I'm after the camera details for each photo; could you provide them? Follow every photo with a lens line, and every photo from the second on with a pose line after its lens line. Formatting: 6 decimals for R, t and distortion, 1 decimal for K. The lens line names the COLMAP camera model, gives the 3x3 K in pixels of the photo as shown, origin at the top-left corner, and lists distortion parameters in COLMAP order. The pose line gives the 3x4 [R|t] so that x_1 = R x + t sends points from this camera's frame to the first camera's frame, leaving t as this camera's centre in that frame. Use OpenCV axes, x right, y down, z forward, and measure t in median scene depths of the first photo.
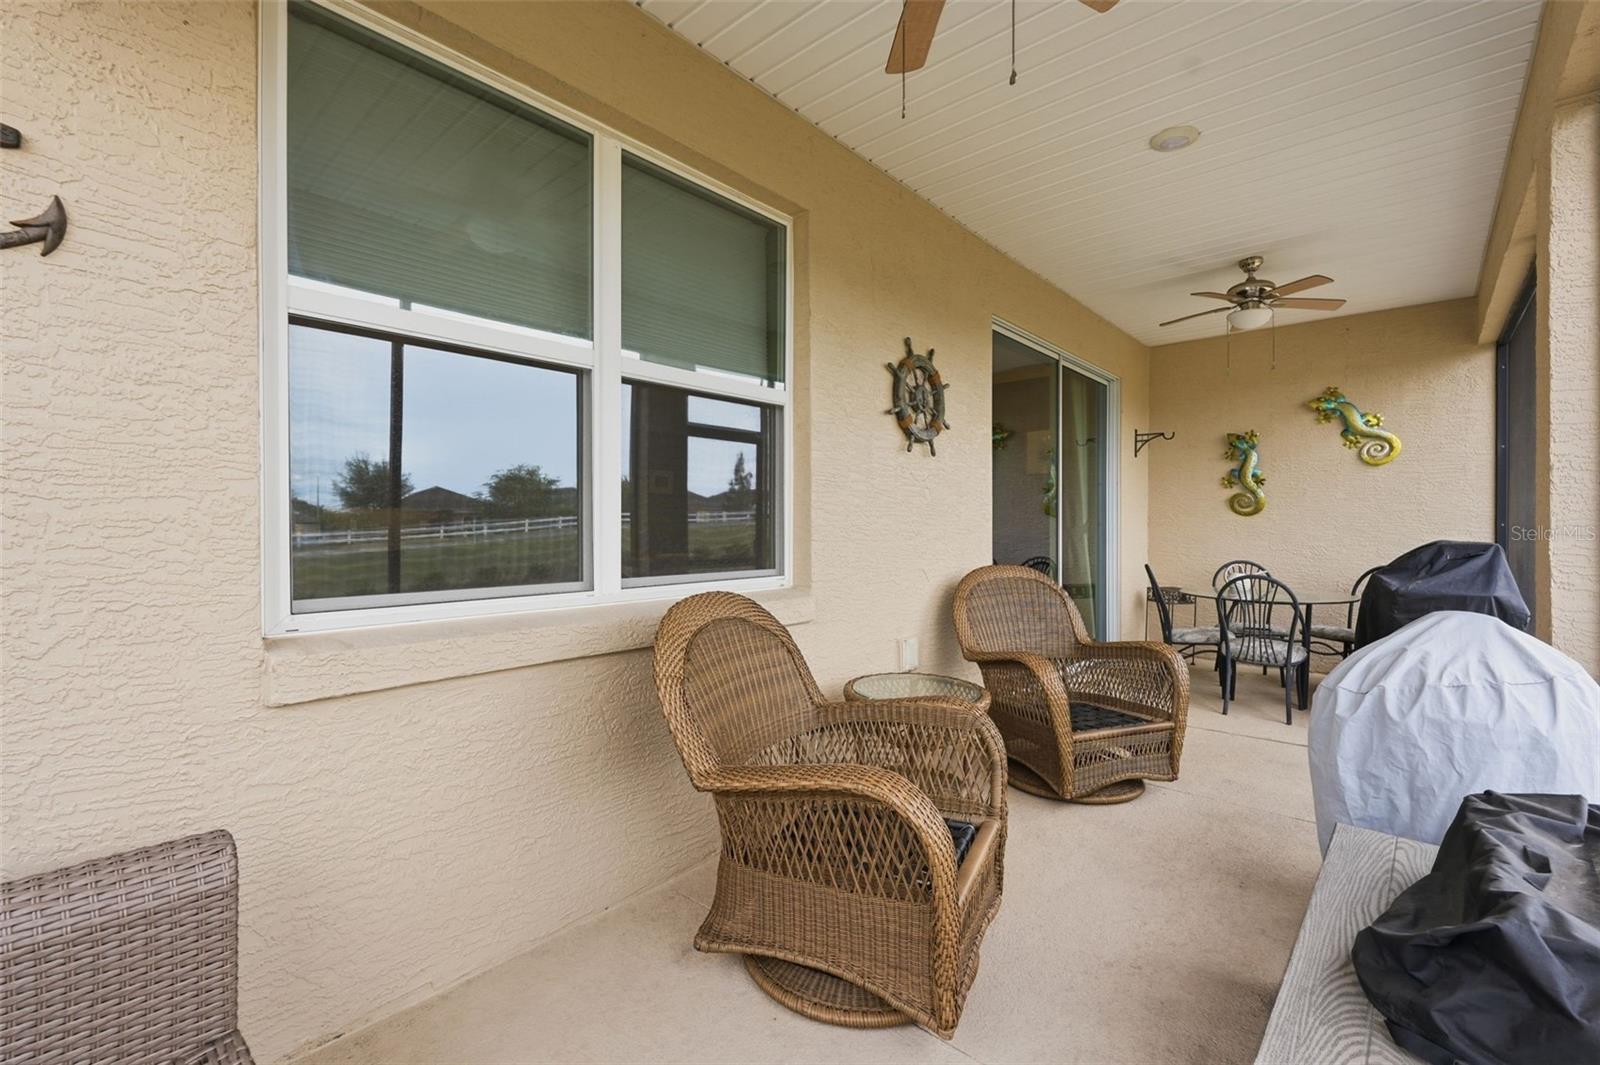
lens RADIAL K [[710.3, 0, 798.5], [0, 710.3, 534.7], [0, 0, 1]] dist [0.005101, 0.000635]
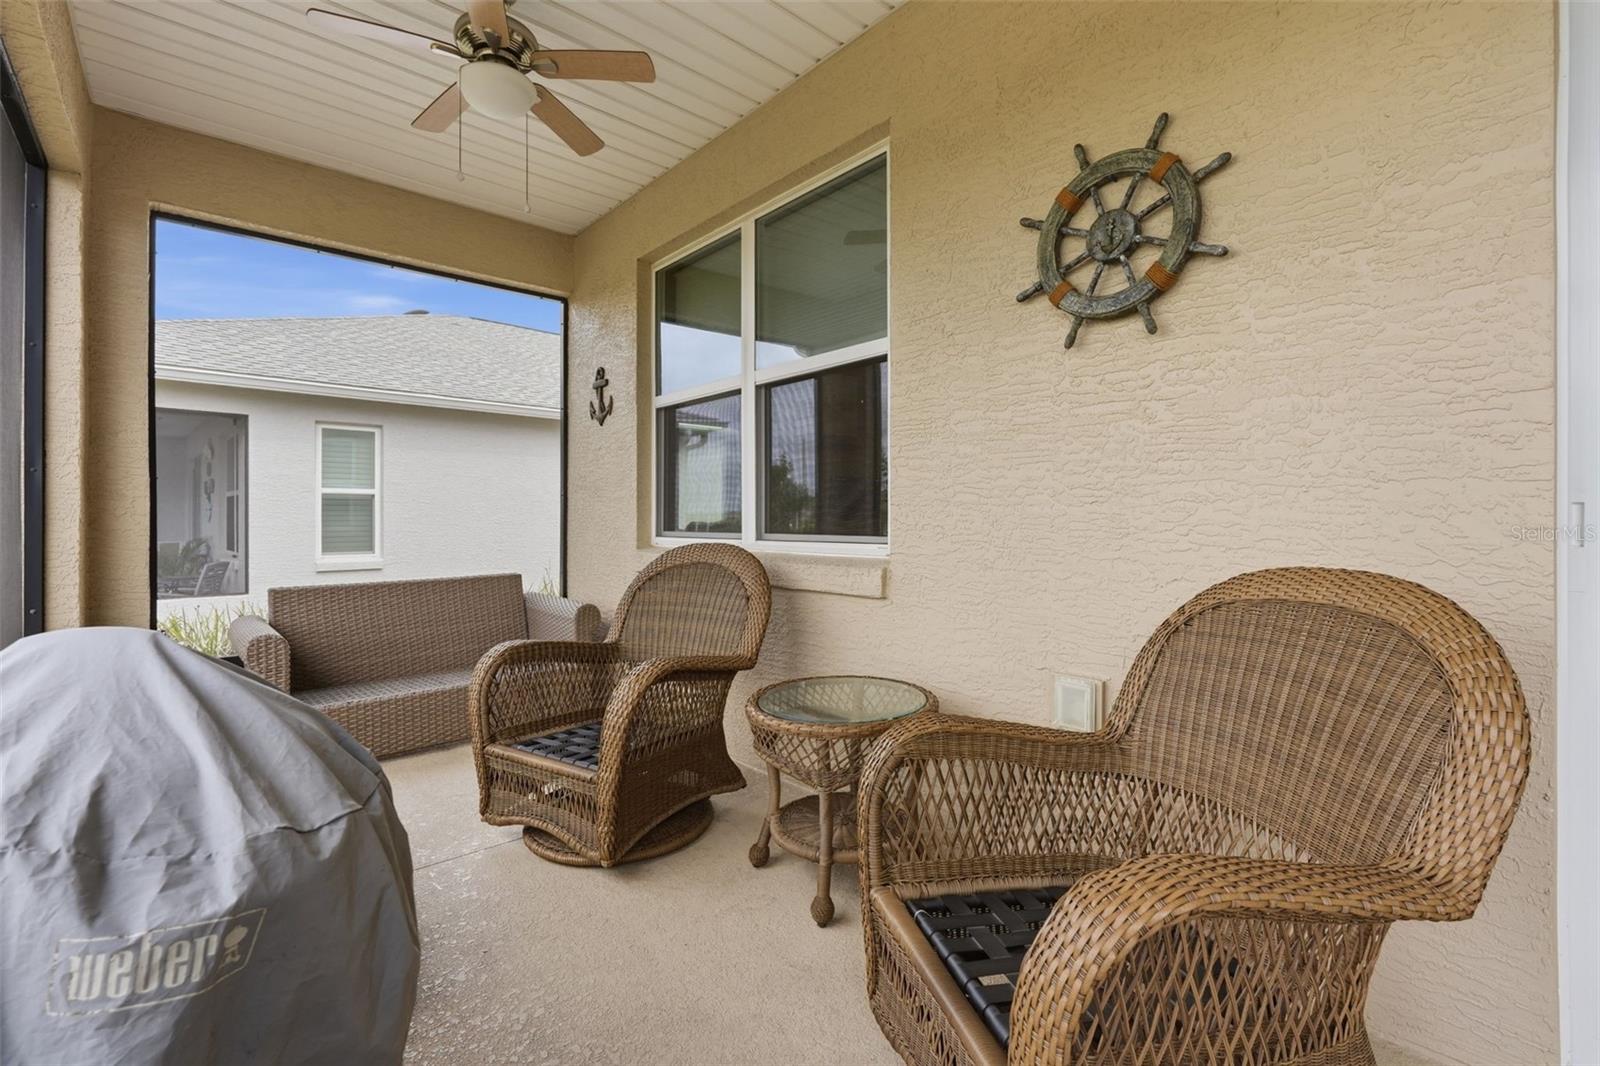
lens RADIAL K [[710.3, 0, 798.3], [0, 710.3, 523.9], [0, 0, 1]] dist [0.005101, 0.000635]
pose [[-0.127484, 0.018146, -0.991675, 0.807497], [0.010467, 0.999802, 0.016949, 0.013721], [0.991785, -0.008219, -0.127649, 0.913313]]
